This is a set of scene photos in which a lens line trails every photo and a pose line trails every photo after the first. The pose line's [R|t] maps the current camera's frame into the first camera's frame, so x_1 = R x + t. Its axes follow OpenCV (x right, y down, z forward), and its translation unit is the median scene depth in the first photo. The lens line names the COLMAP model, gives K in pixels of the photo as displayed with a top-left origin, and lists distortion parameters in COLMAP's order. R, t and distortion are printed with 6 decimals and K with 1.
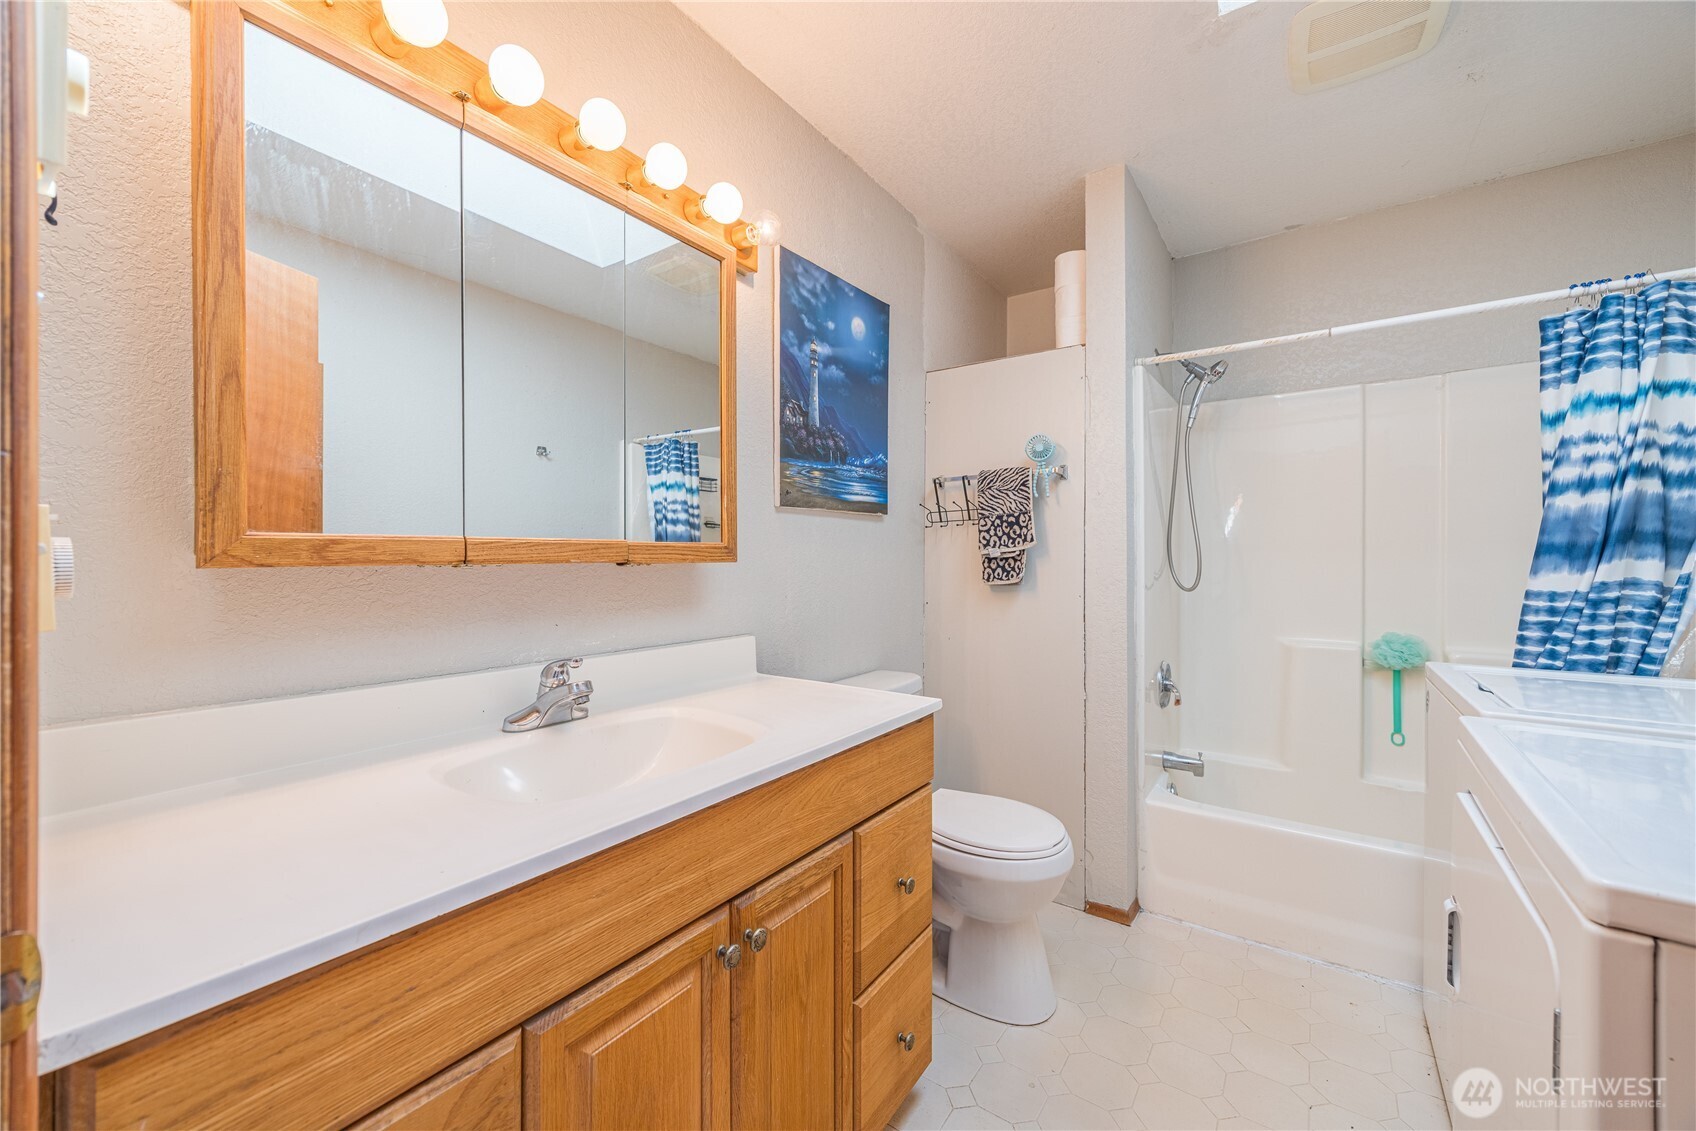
lens RADIAL K [[647.7, 0, 845.6], [0, 647.7, 567.7], [0, 0, 1]] dist [-0.000073, -0.000150]
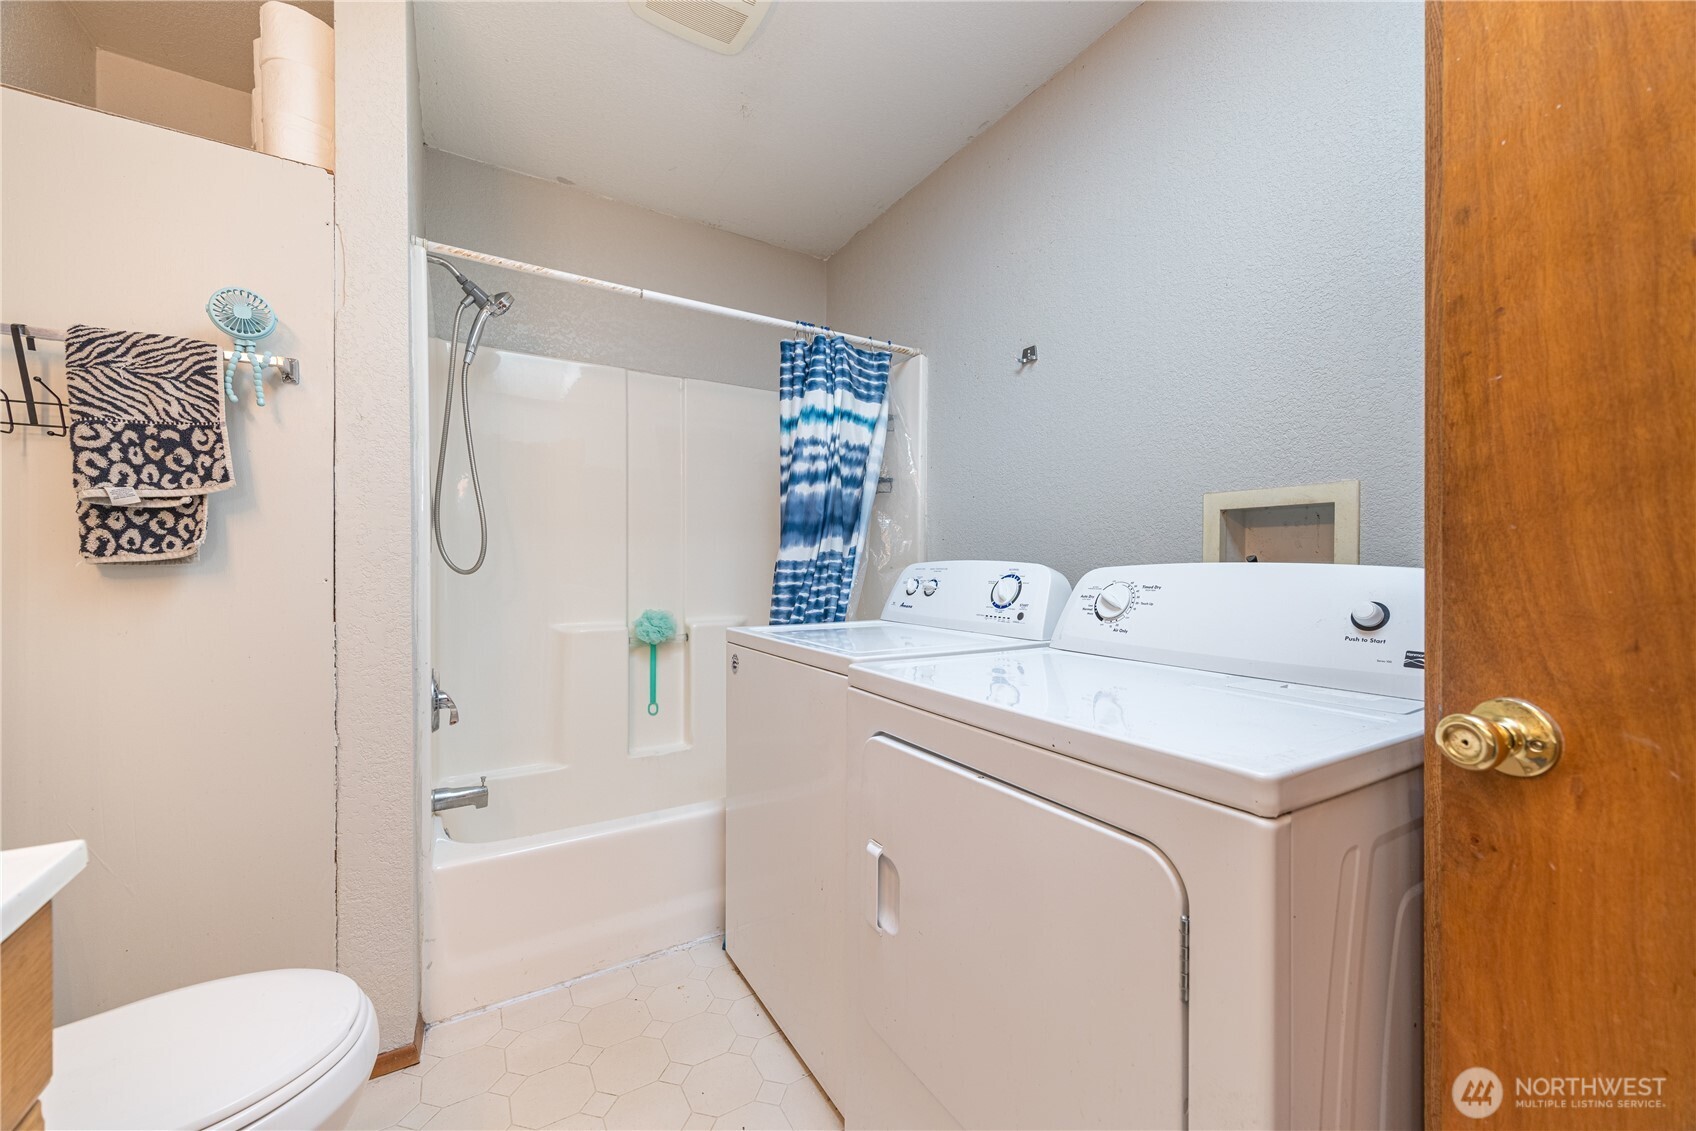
lens RADIAL K [[647.7, 0, 845.6], [0, 647.7, 567.7], [0, 0, 1]] dist [-0.000073, -0.000150]
pose [[0.390732, -0.002212, 0.920502, -0.013177], [0.008585, 0.999962, -0.001242, 0.050855], [-0.920464, 0.008387, 0.390737, 0.416173]]
